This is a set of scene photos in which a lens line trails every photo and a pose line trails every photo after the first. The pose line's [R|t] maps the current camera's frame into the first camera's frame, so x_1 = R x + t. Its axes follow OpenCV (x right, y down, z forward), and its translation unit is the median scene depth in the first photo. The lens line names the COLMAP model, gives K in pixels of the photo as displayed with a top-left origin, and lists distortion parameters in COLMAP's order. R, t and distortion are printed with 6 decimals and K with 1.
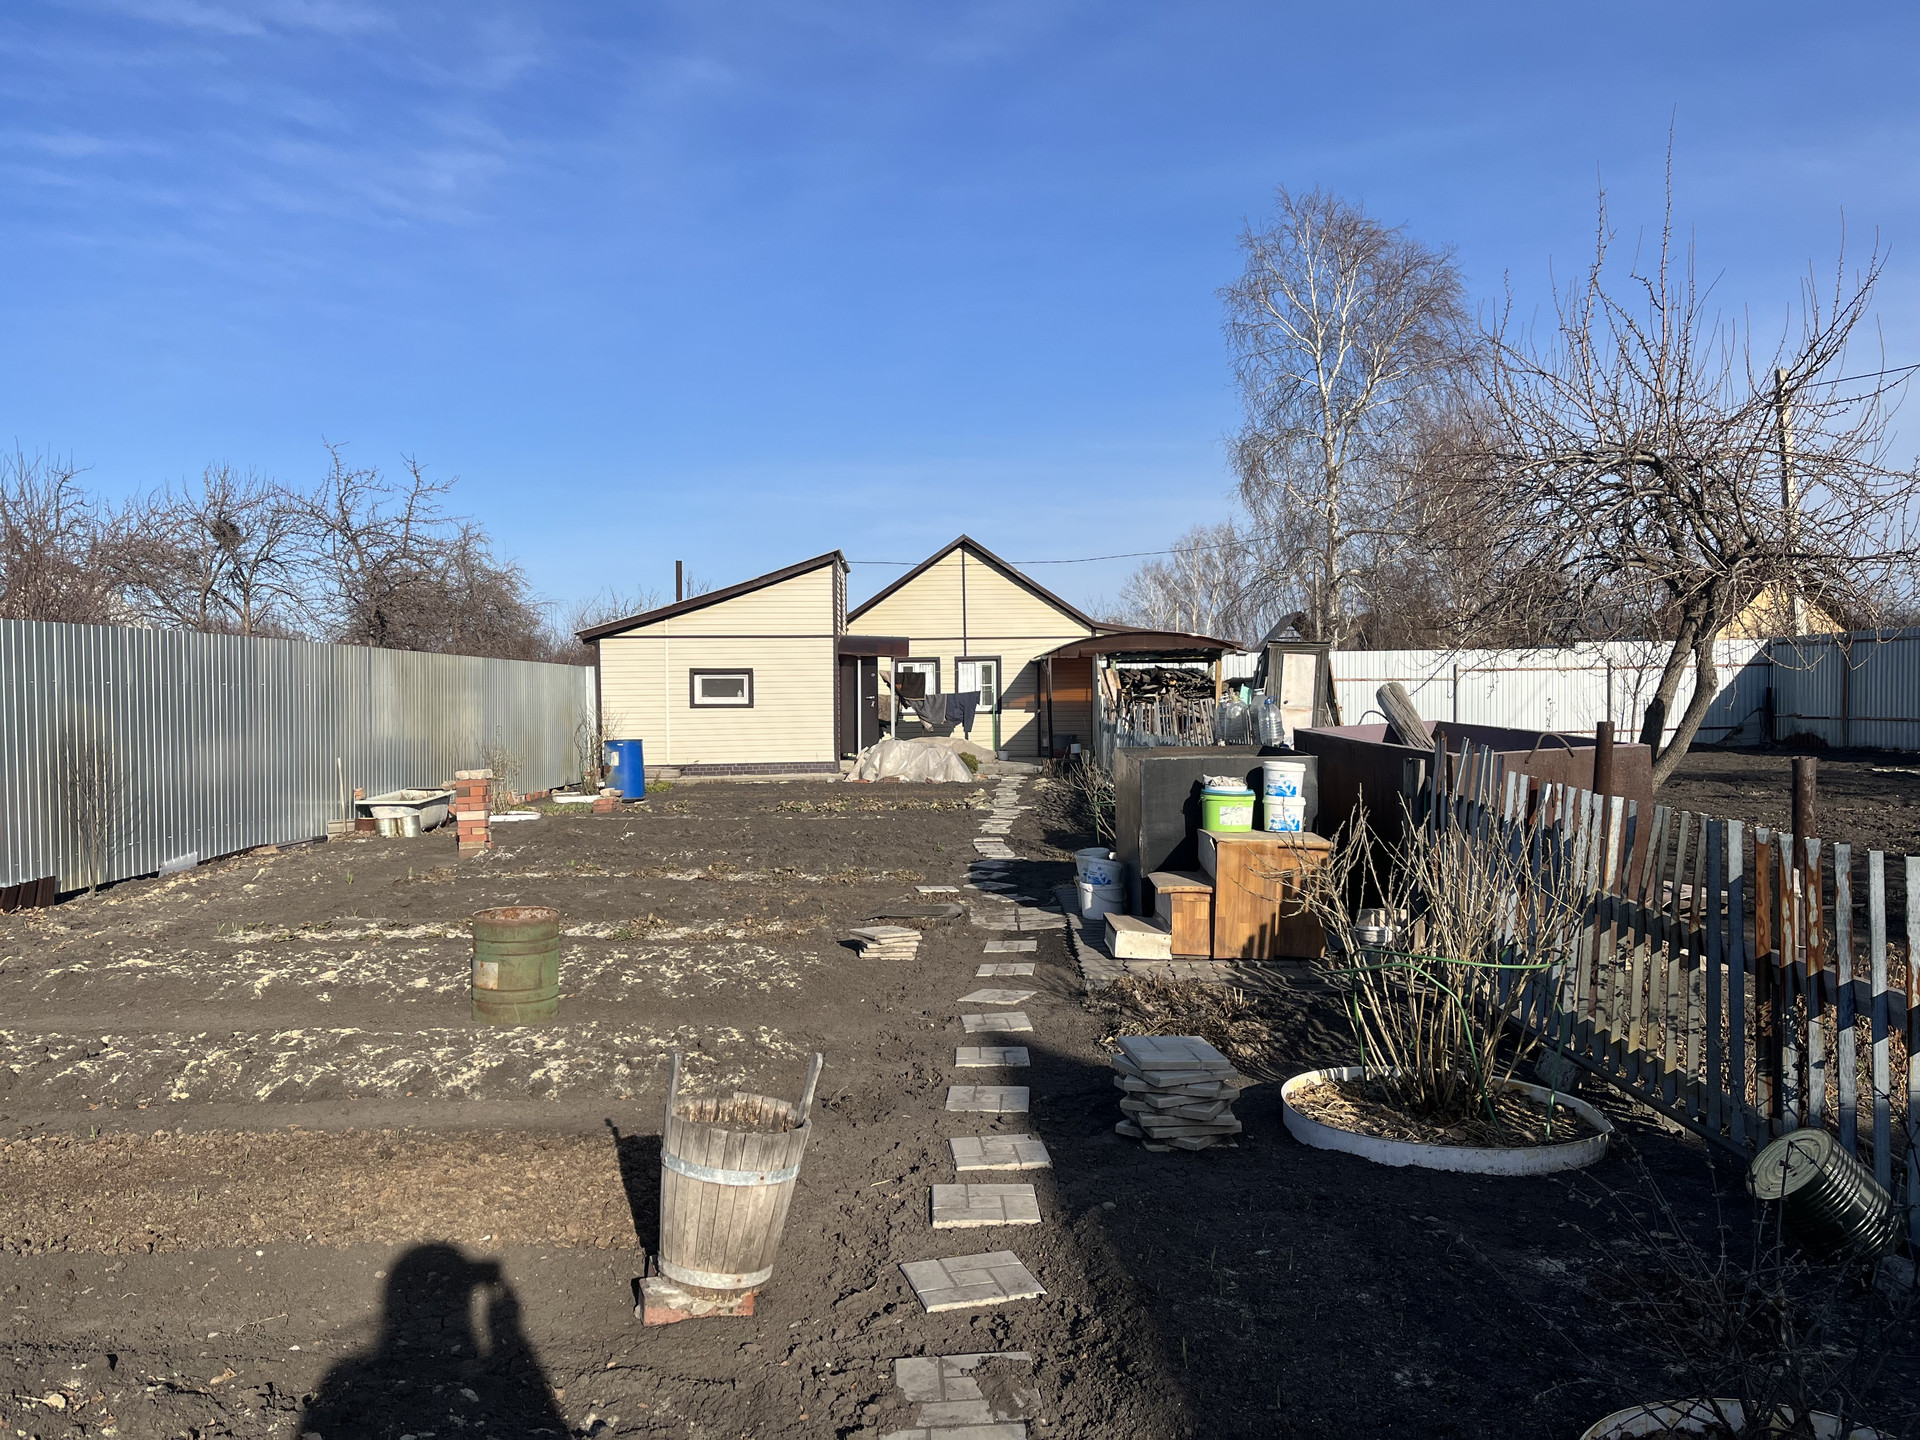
lens RADIAL K [[1457.6, 0, 950.8], [0, 1457.6, 721.2], [0, 0, 1]] dist [0.066457, -0.064563]
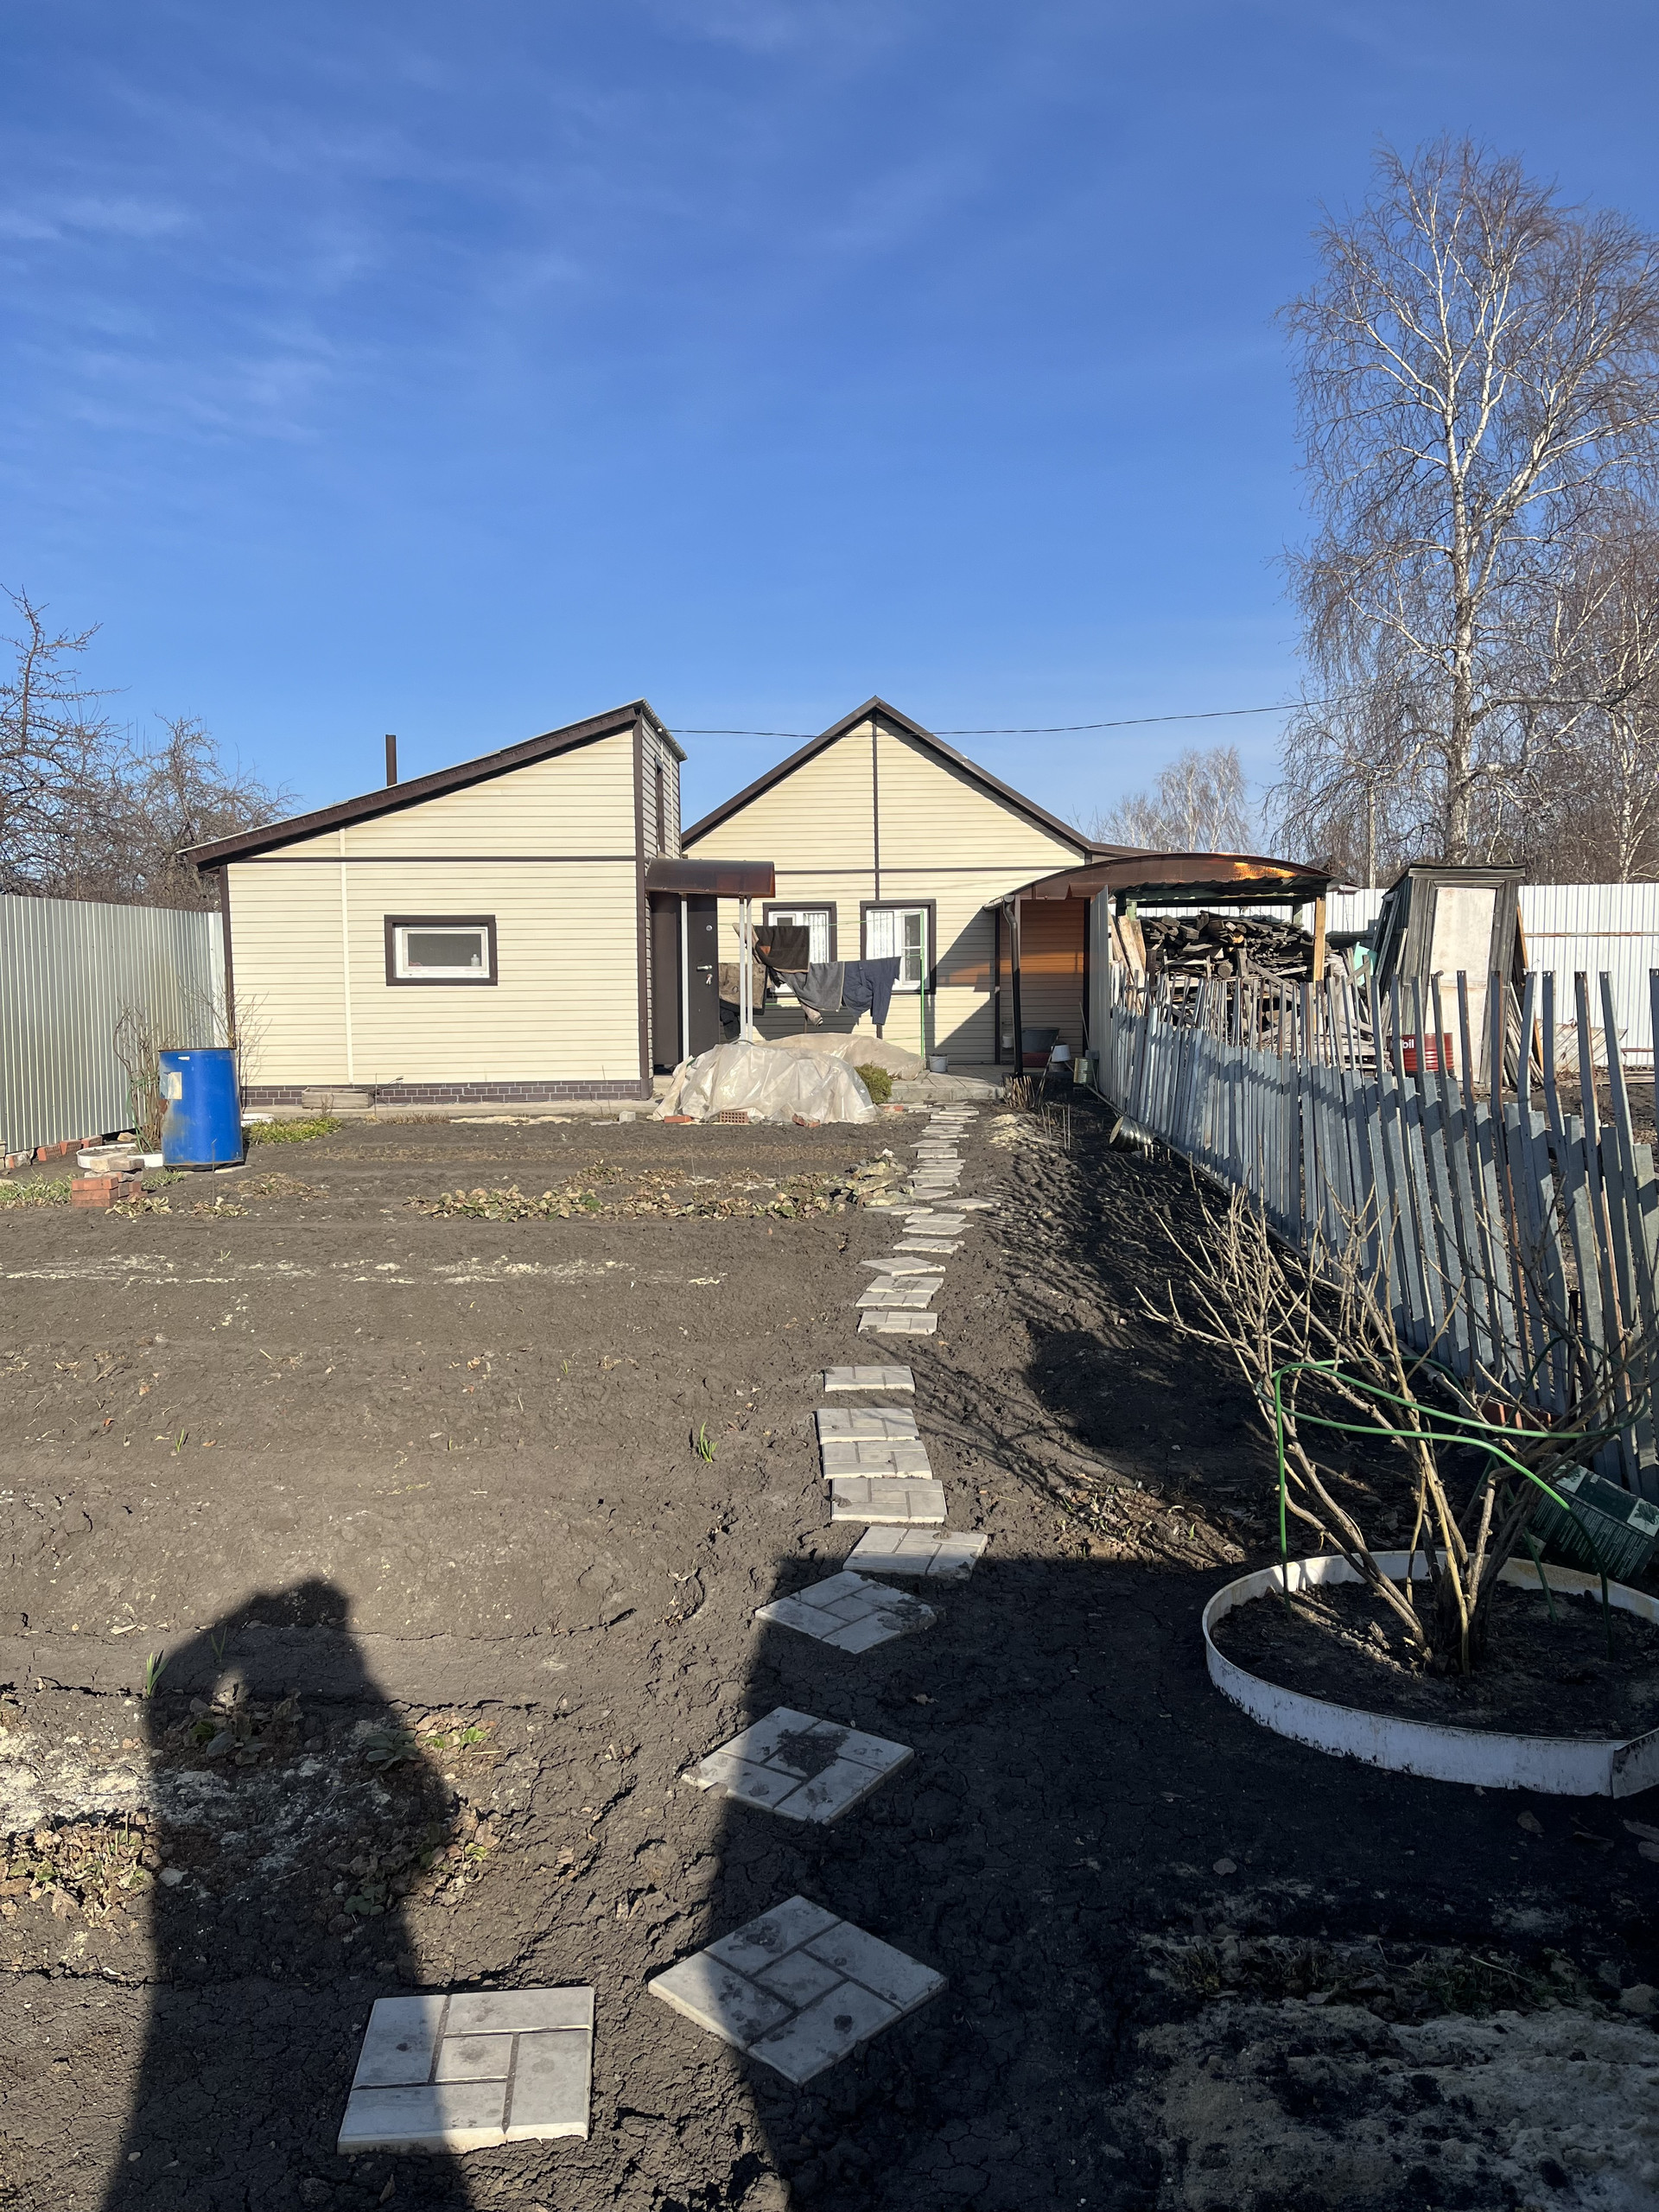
lens RADIAL K [[1679.3, 0, 851.5], [0, 1679.3, 1128.2], [0, 0, 1]] dist [0.066457, -0.064563]
pose [[0.999796, 0.000608, -0.020193, 0.015339], [0.000971, 0.996946, 0.078085, -0.004578], [0.020179, -0.078089, 0.996742, 0.326956]]
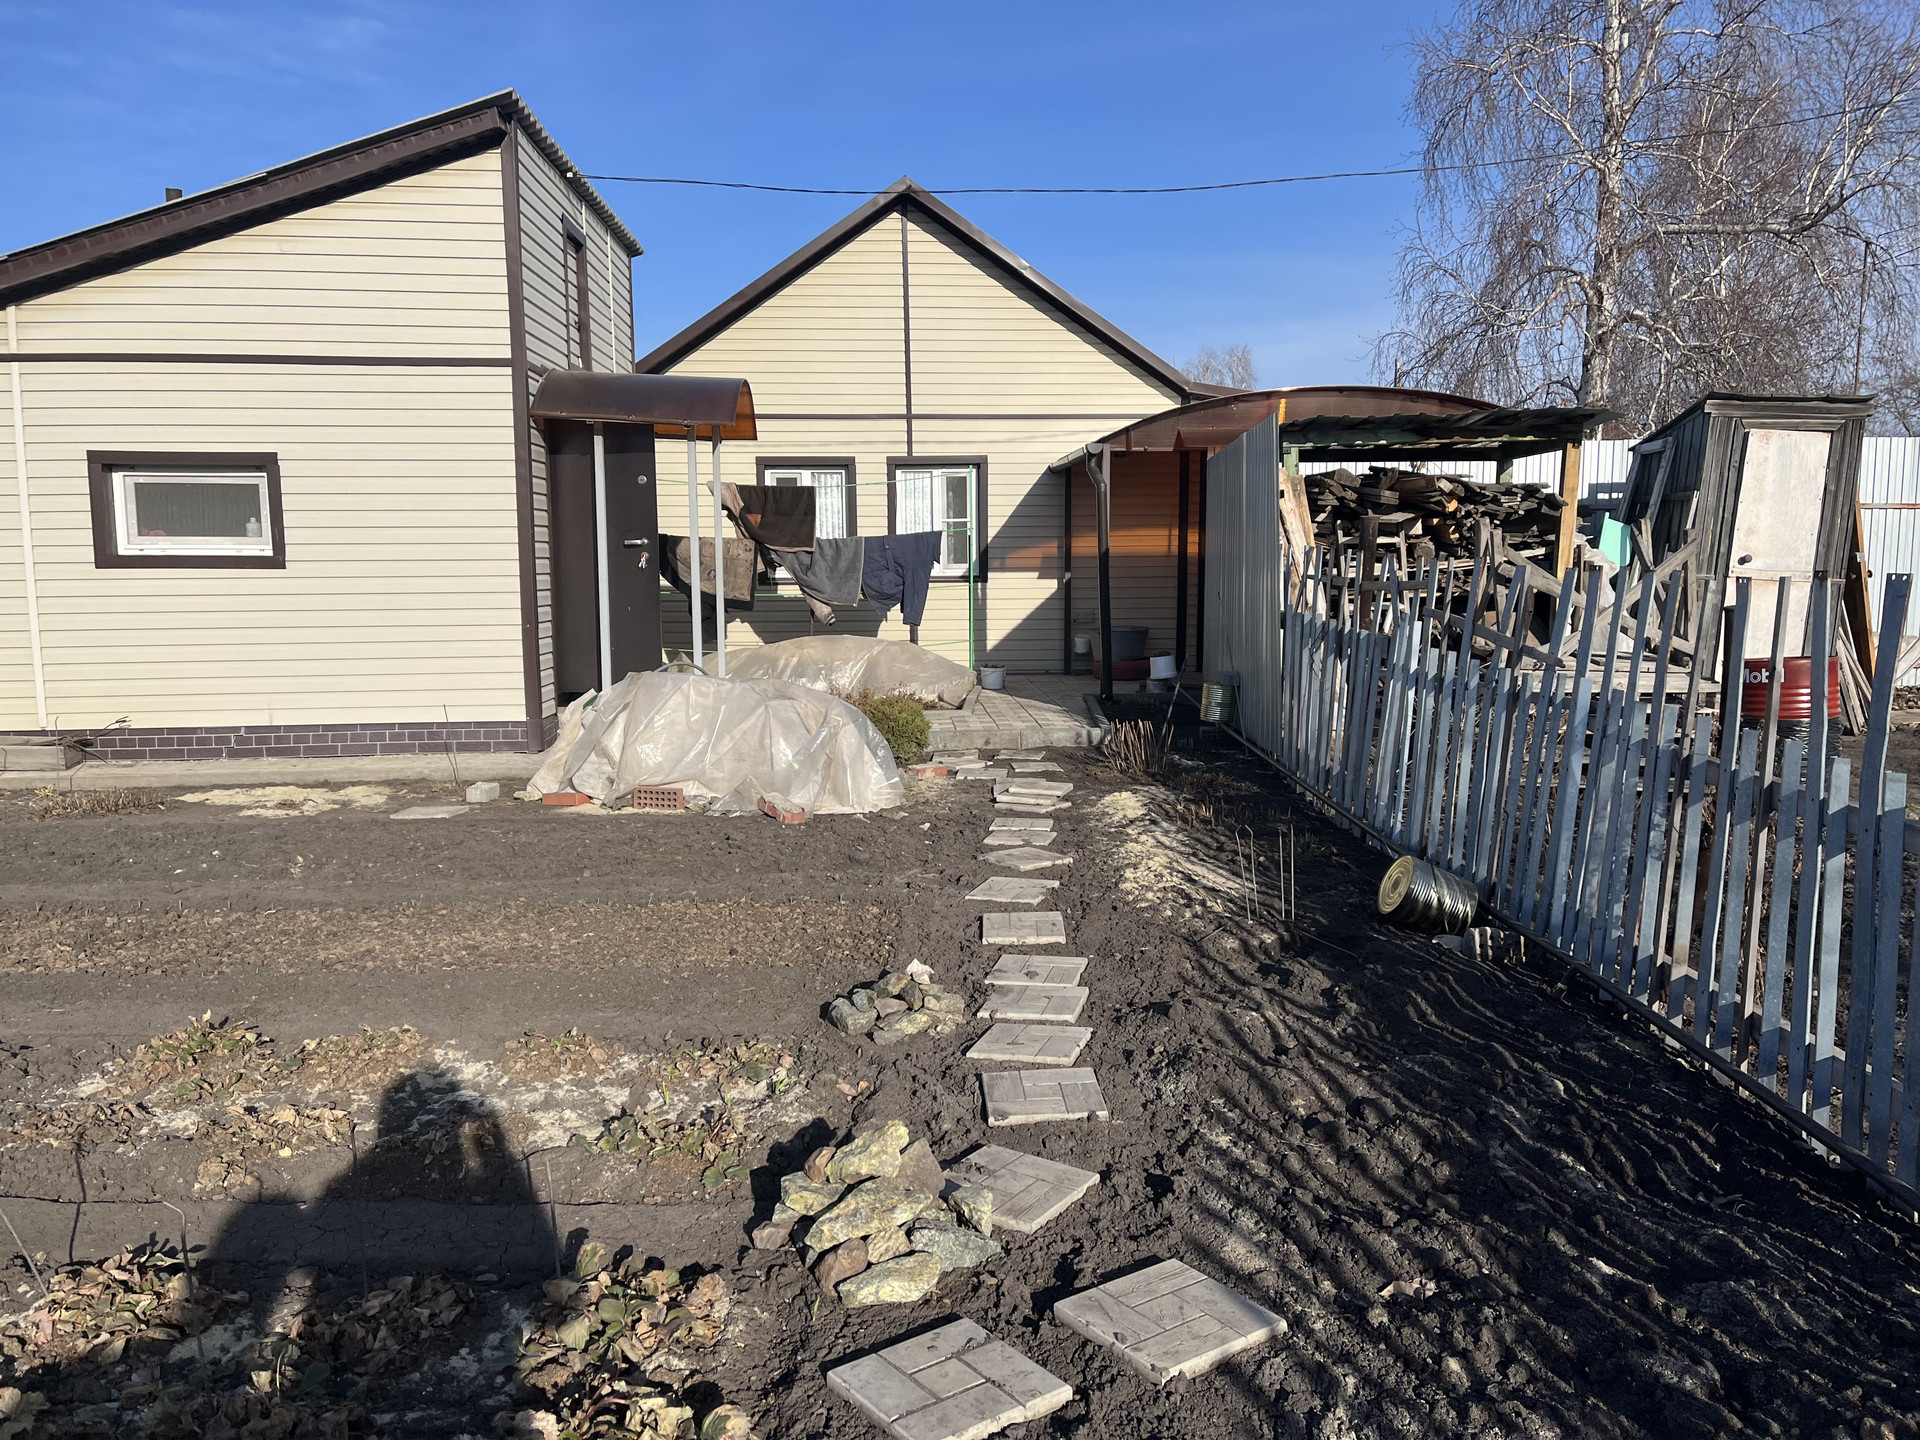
lens RADIAL K [[1457.6, 0, 1019.2], [0, 1457.6, 745.4], [0, 0, 1]] dist [0.066457, -0.064563]
pose [[0.997963, -0.003008, 0.063731, 0.016841], [-0.004494, 0.993094, 0.117239, -0.008799], [-0.063643, -0.117286, 0.991057, 0.602692]]
